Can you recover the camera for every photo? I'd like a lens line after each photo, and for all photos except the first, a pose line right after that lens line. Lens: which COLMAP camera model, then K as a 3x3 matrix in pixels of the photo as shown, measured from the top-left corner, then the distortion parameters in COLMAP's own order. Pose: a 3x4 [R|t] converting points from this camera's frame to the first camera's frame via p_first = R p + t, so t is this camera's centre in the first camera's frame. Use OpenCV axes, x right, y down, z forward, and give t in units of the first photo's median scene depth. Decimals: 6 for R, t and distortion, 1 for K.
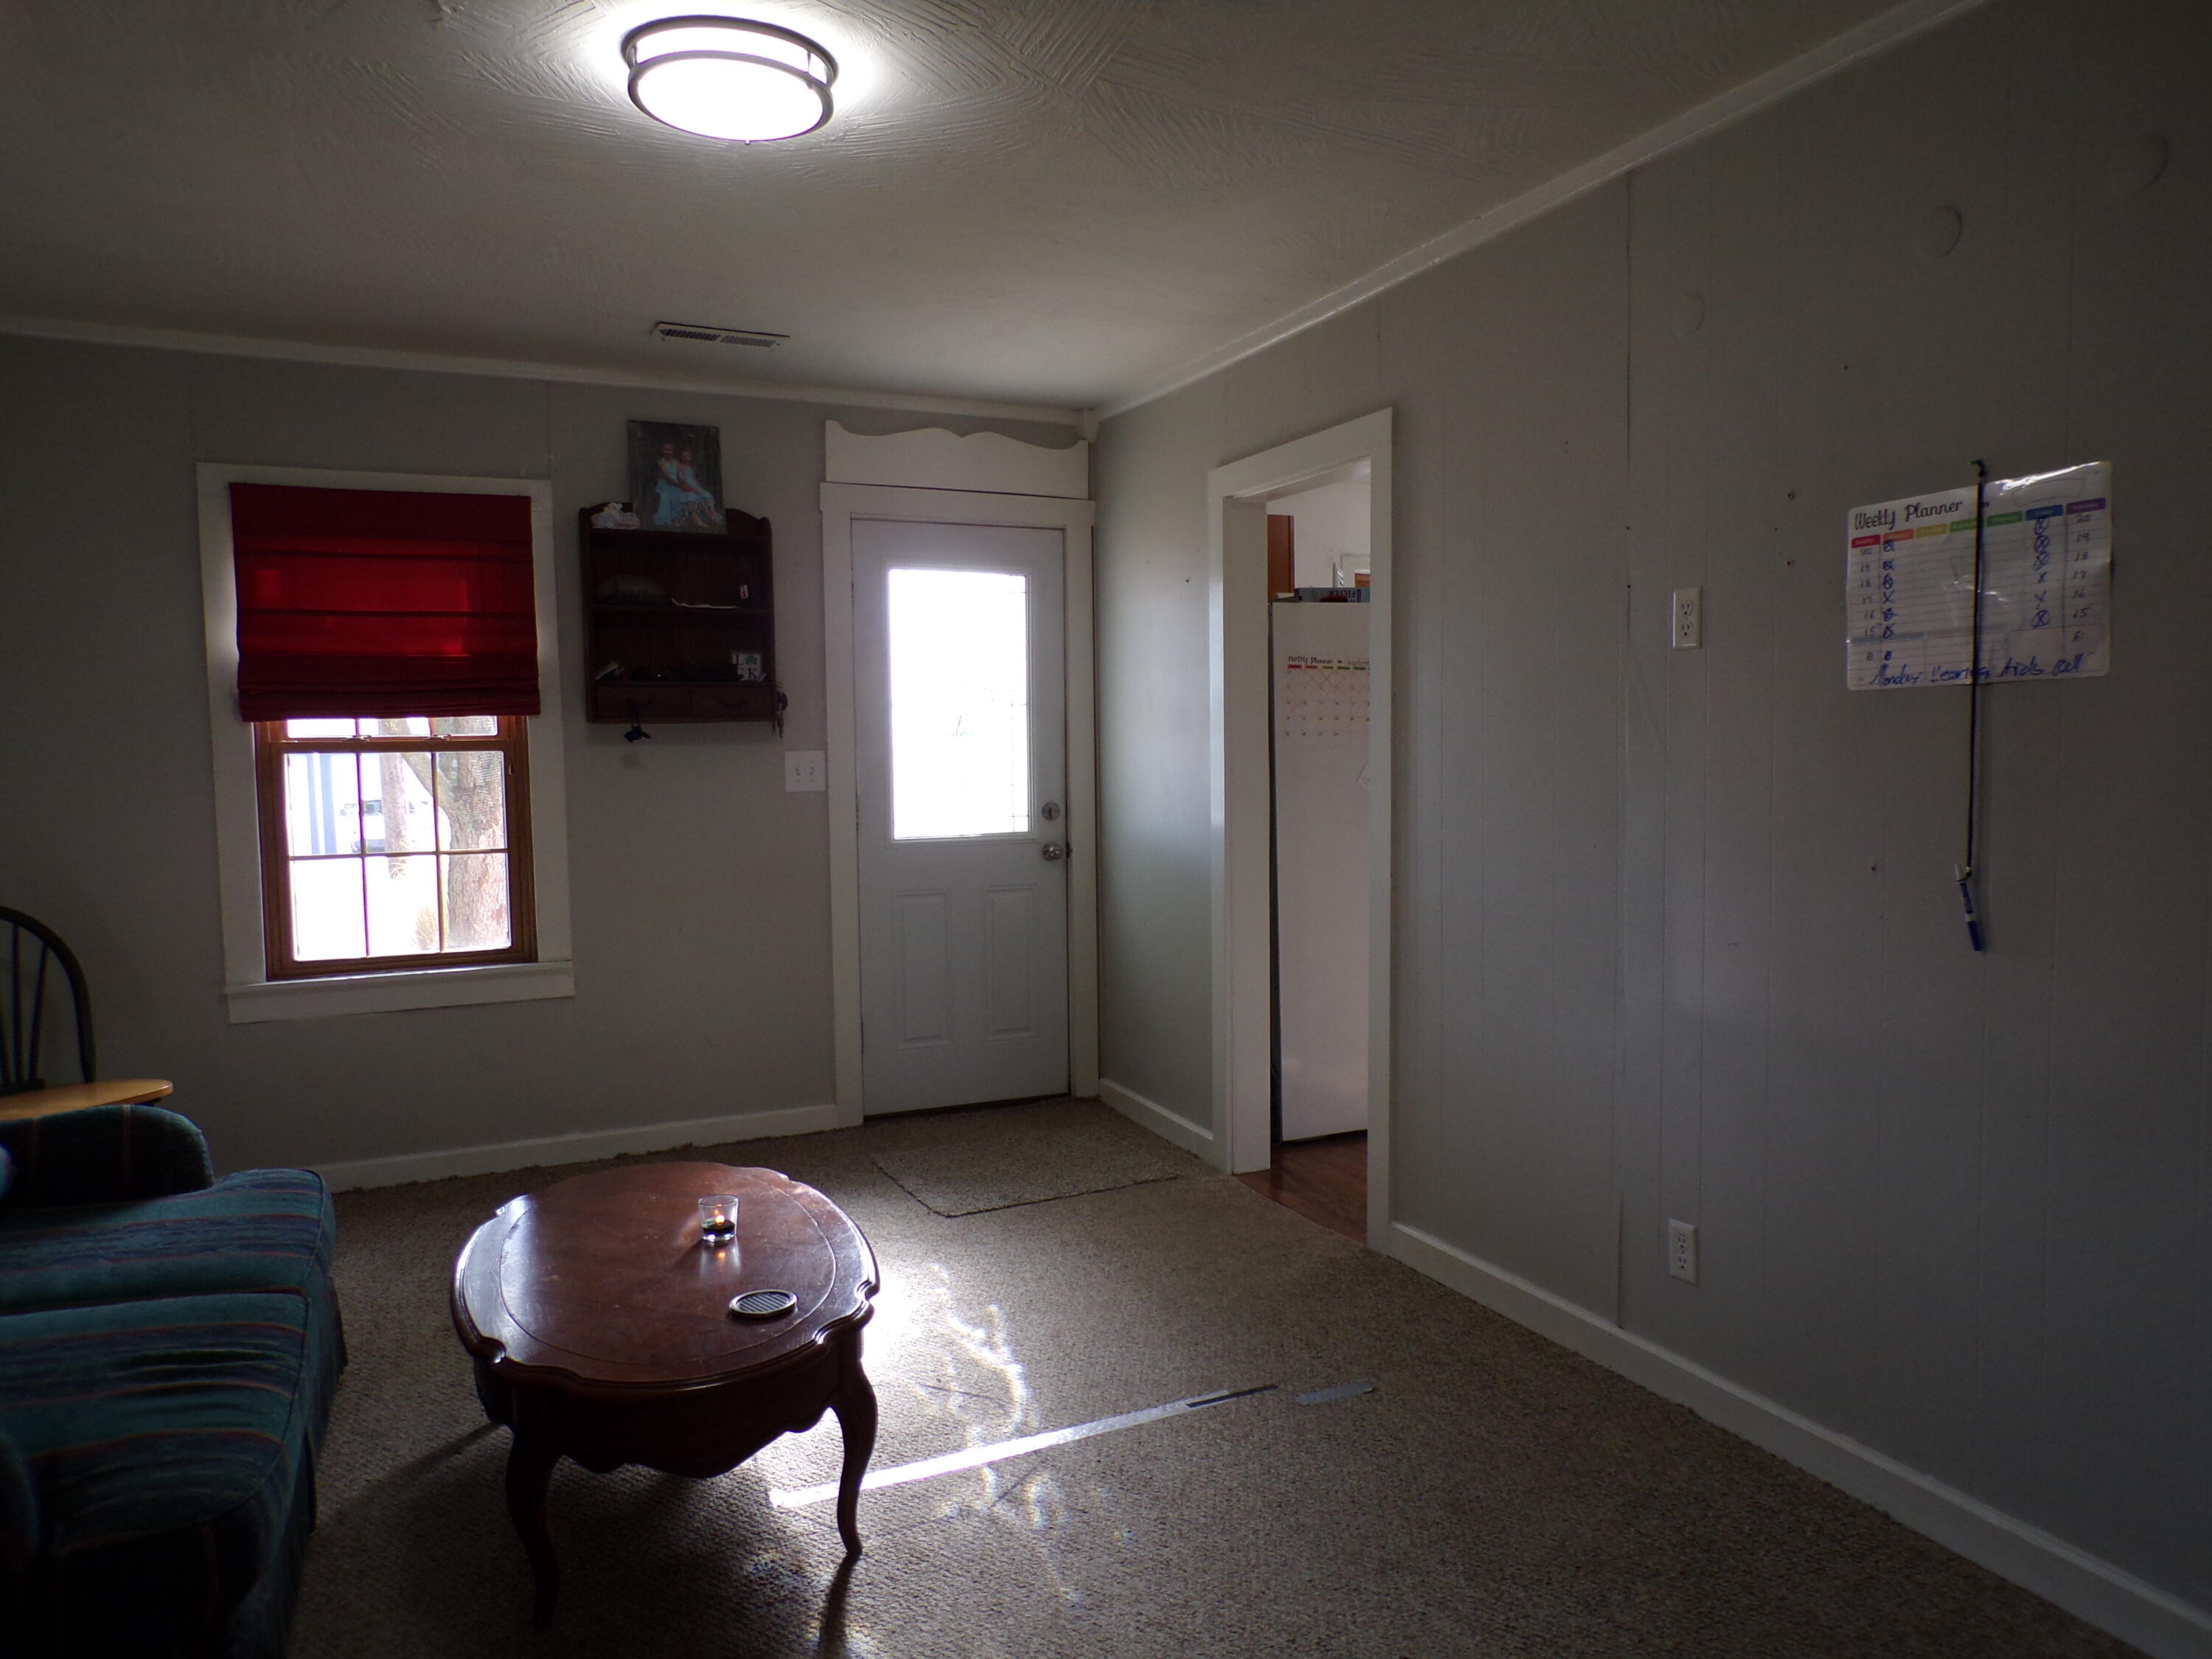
lens RADIAL K [[1488.2, 0, 1101.1], [0, 1488.2, 833.2], [0, 0, 1]] dist [-0.002227, 0.006231]
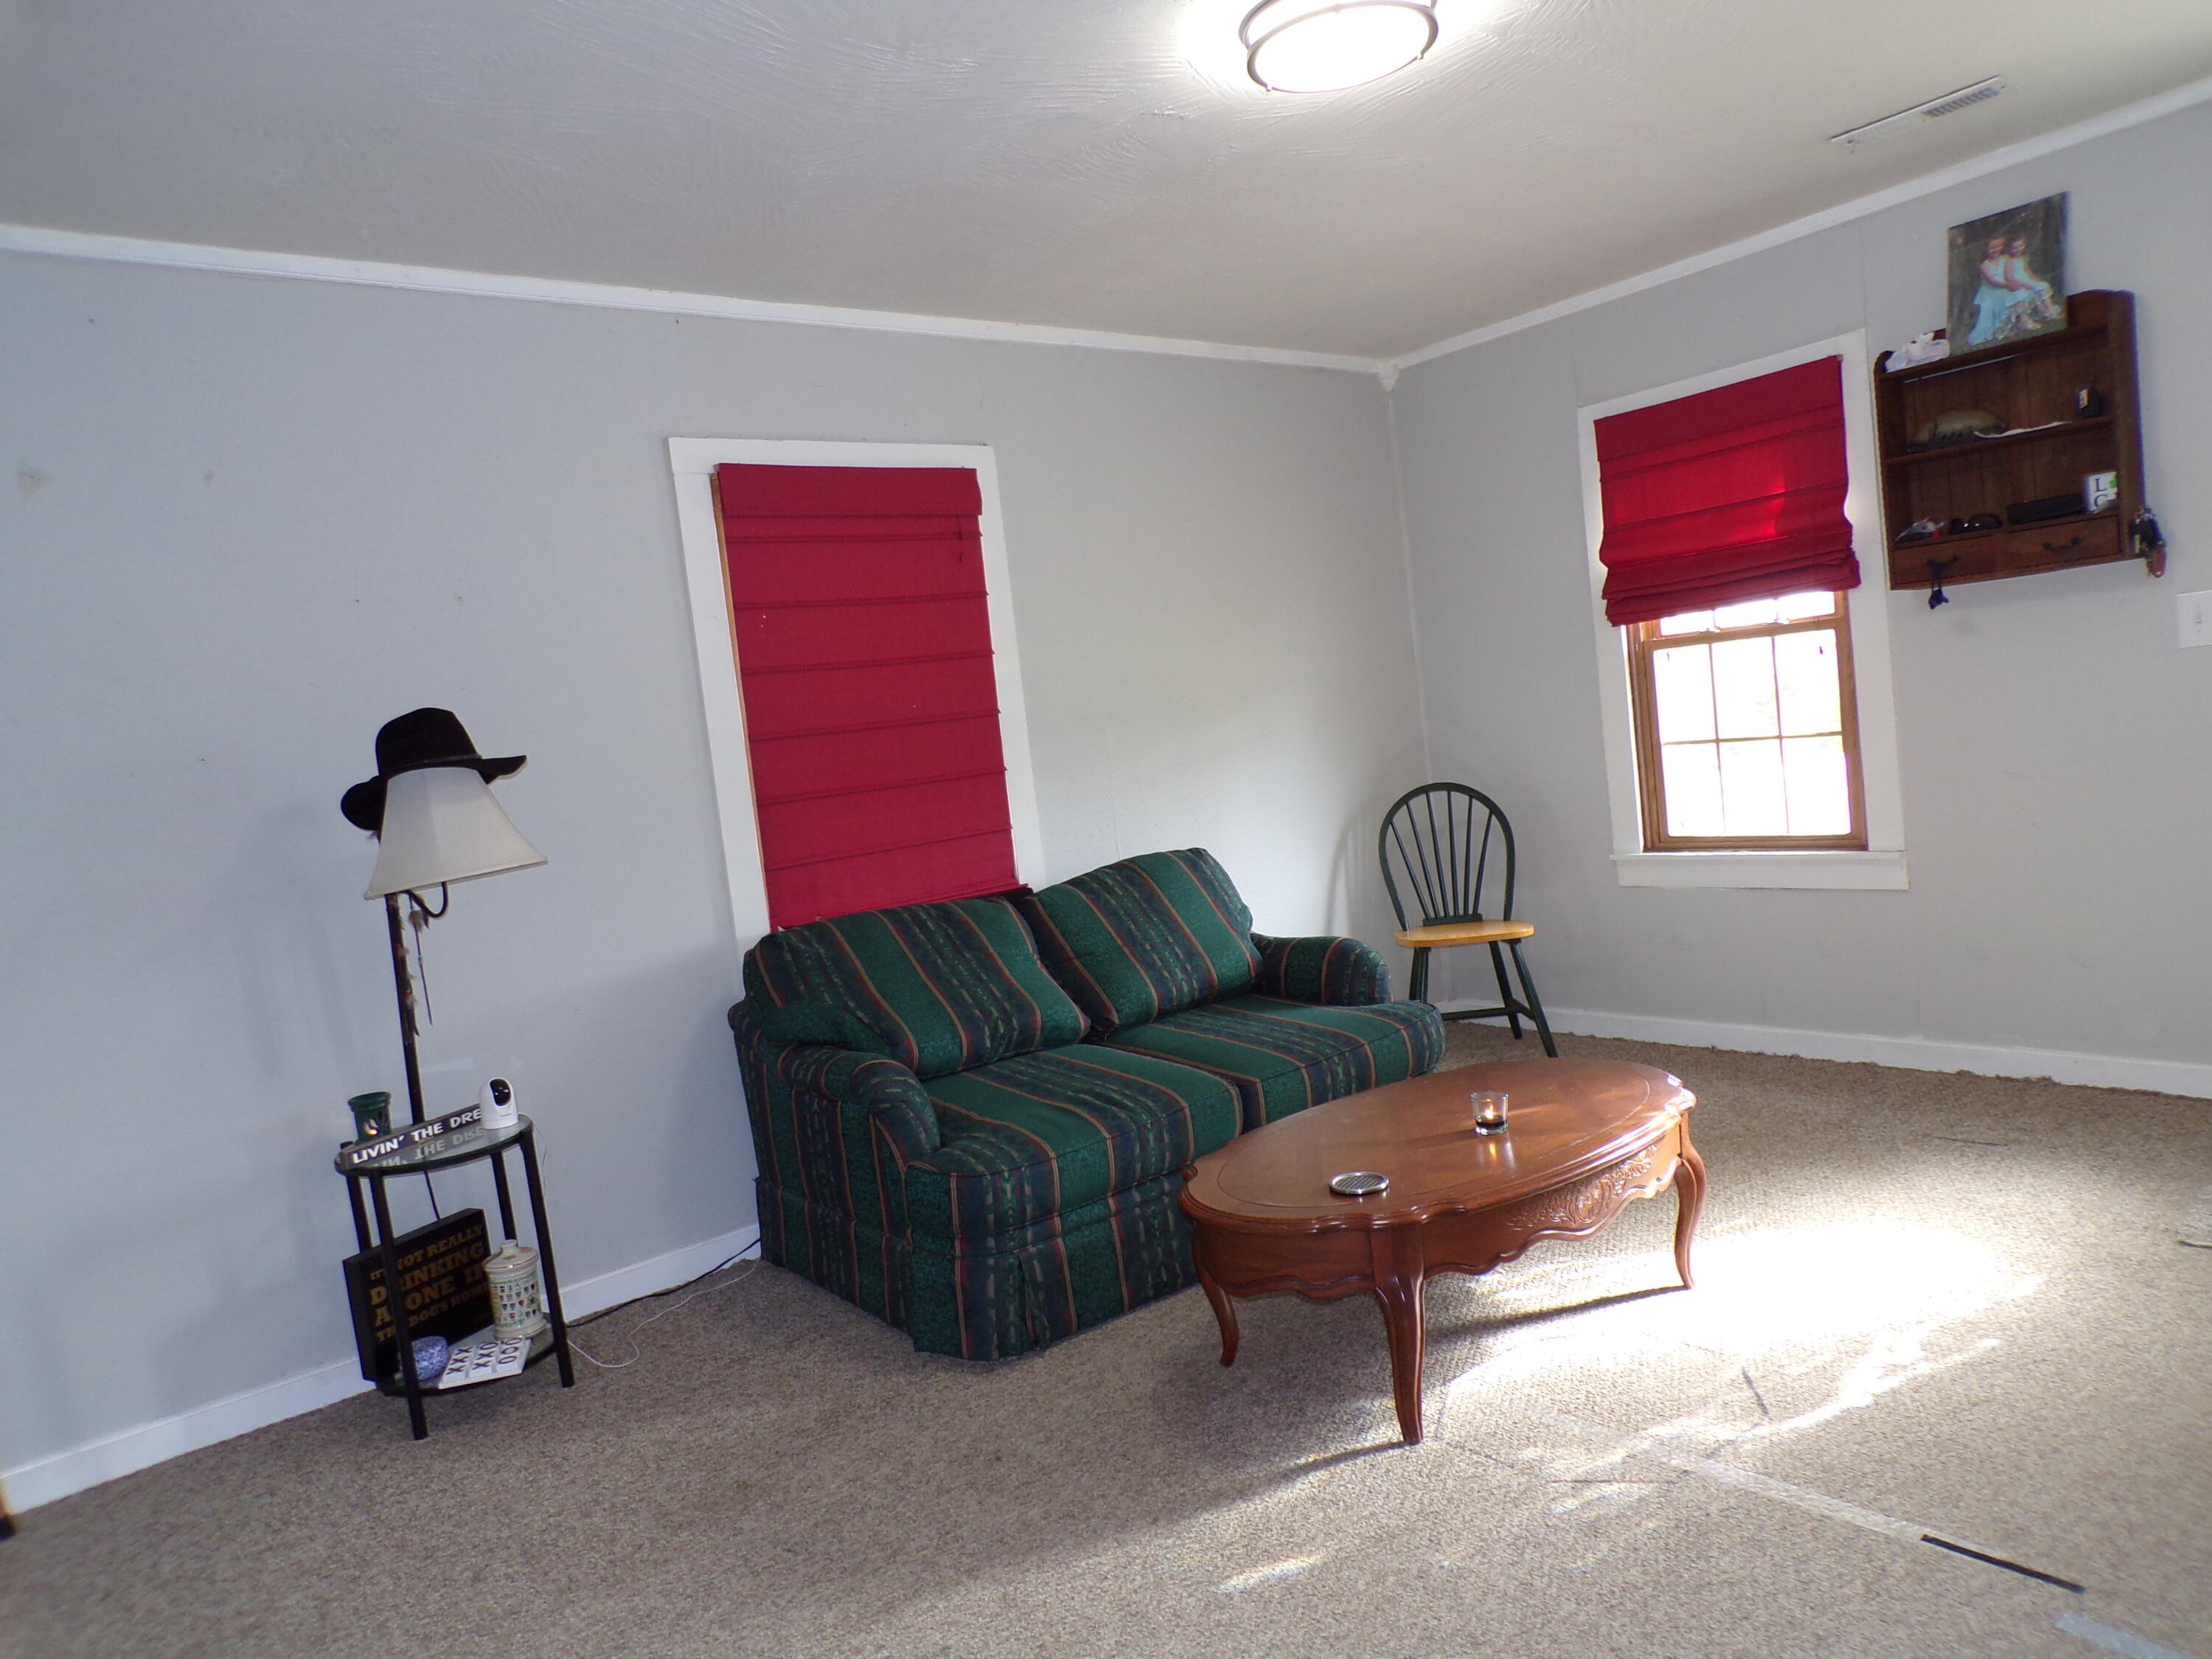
lens RADIAL K [[1488.2, 0, 1109.4], [0, 1488.2, 836.7], [0, 0, 1]] dist [-0.002227, 0.006231]
pose [[0.257426, 0.058866, -0.964503, 0.413322], [0.048393, 0.996105, 0.073711, -0.015408], [0.965085, -0.065650, 0.253575, 0.299950]]
